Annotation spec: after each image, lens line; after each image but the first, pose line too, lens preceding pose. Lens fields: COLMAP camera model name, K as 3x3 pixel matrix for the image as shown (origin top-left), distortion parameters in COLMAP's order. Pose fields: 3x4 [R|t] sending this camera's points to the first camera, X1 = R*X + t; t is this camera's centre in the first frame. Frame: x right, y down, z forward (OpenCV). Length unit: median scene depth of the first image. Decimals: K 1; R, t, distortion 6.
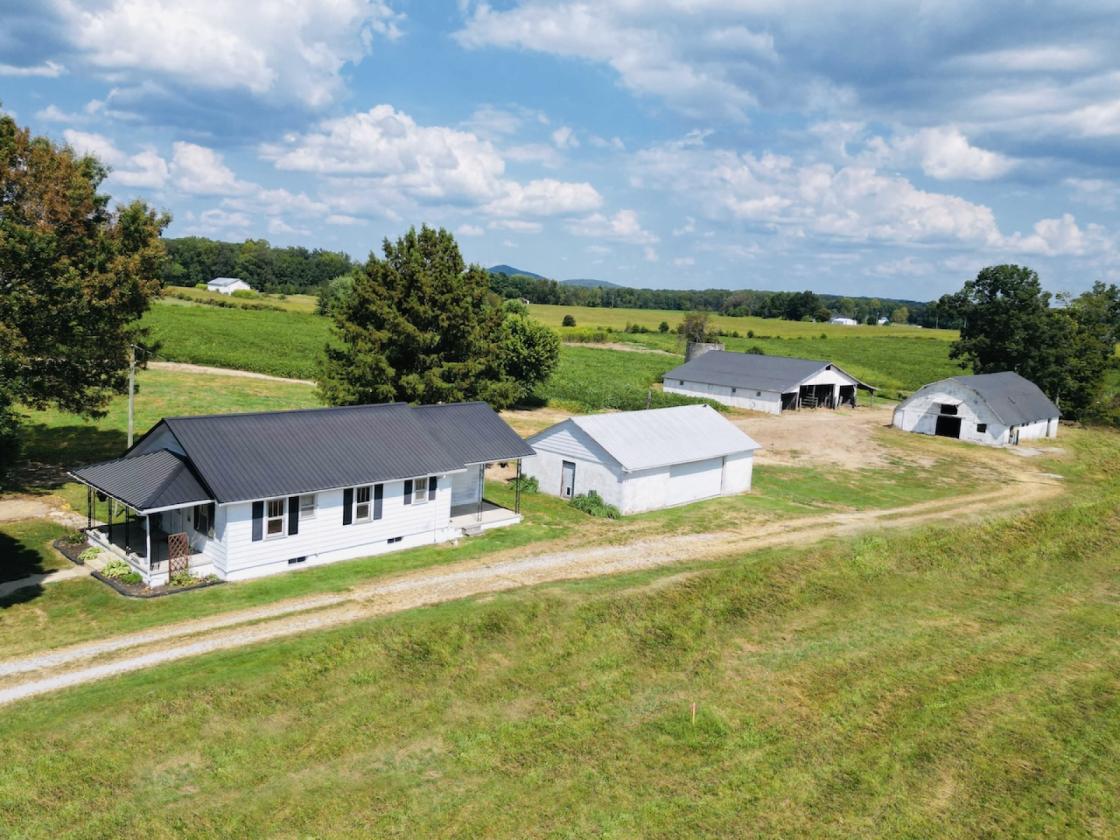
lens RADIAL K [[786.8, 0, 555.7], [0, 786.8, 420.9], [0, 0, 1]] dist [0.060325, -0.053982]
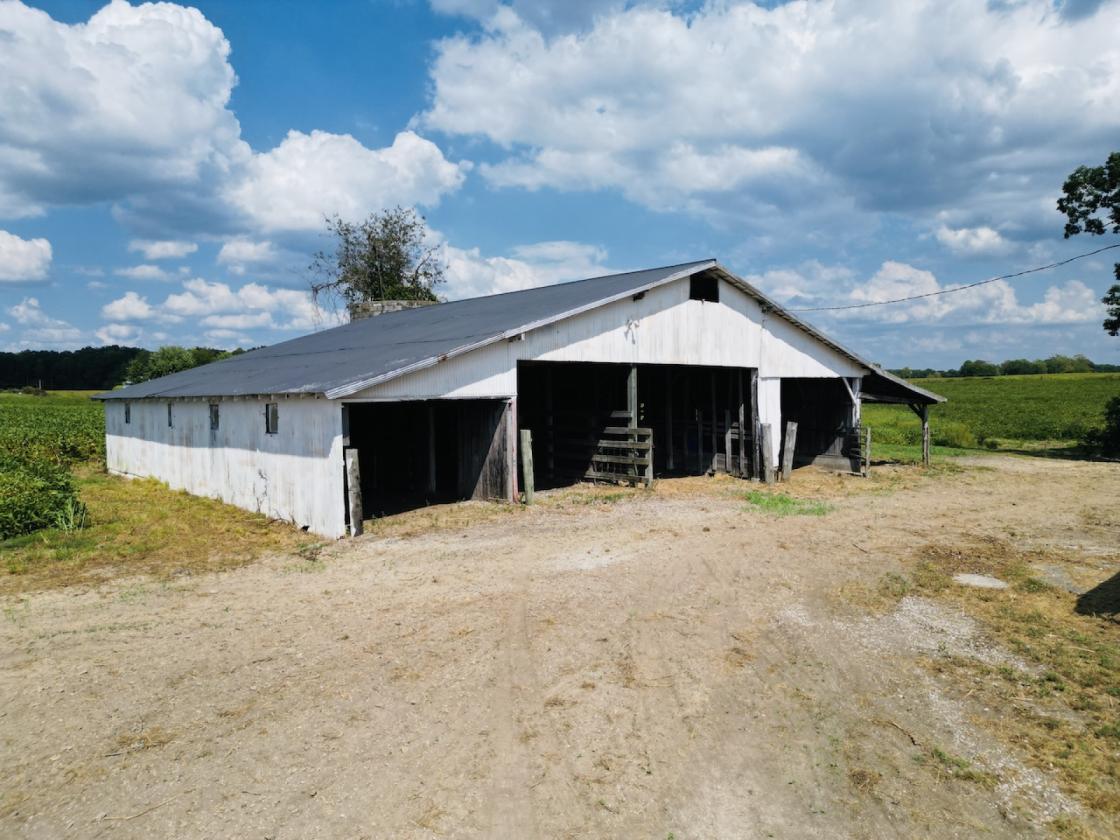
lens RADIAL K [[797.2, 0, 549.7], [0, 797.2, 419.8], [0, 0, 1]] dist [0.093157, -0.112146]
pose [[0.996991, -0.067230, -0.038582, 0.328758], [0.062429, 0.991466, -0.114443, -0.010328], [0.045947, 0.111690, 0.992680, 0.839684]]
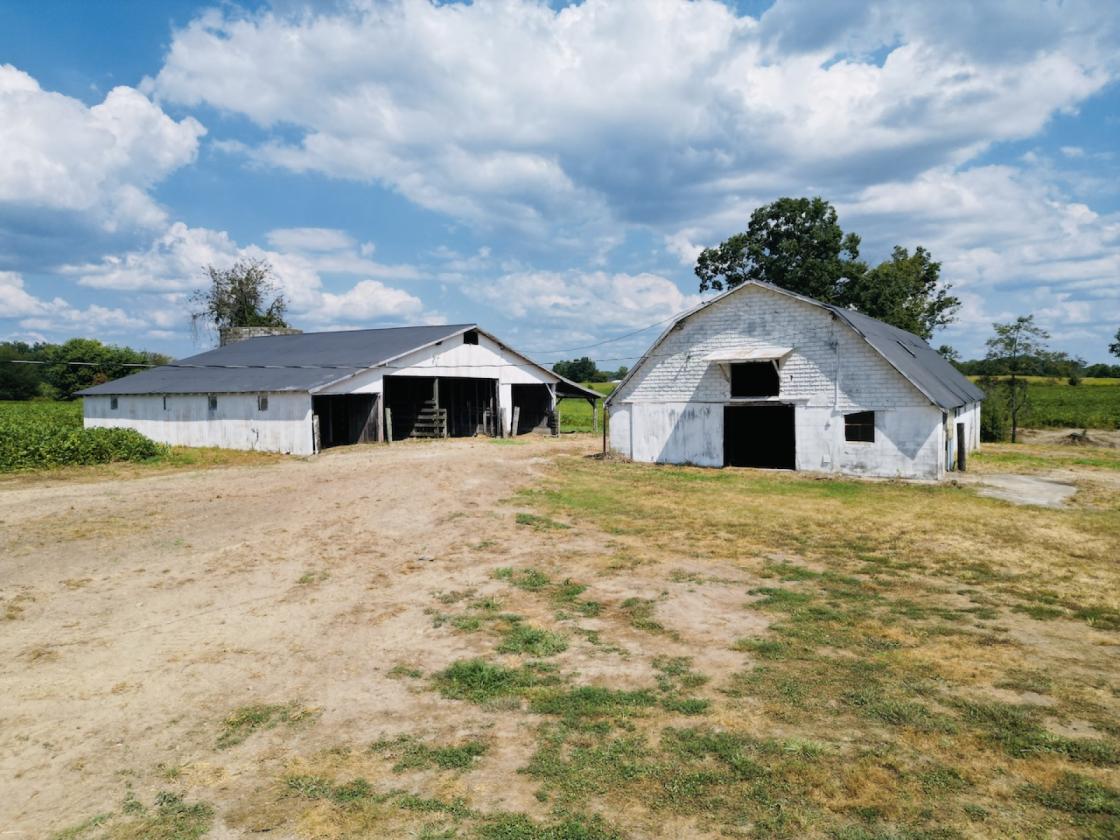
lens RADIAL K [[786.8, 0, 555.7], [0, 786.8, 420.9], [0, 0, 1]] dist [0.060325, -0.053982]
pose [[0.964602, -0.076431, 0.252392, 0.297406], [0.101511, 0.990946, -0.087872, 0.018574], [-0.243391, 0.110382, 0.963627, 0.633085]]
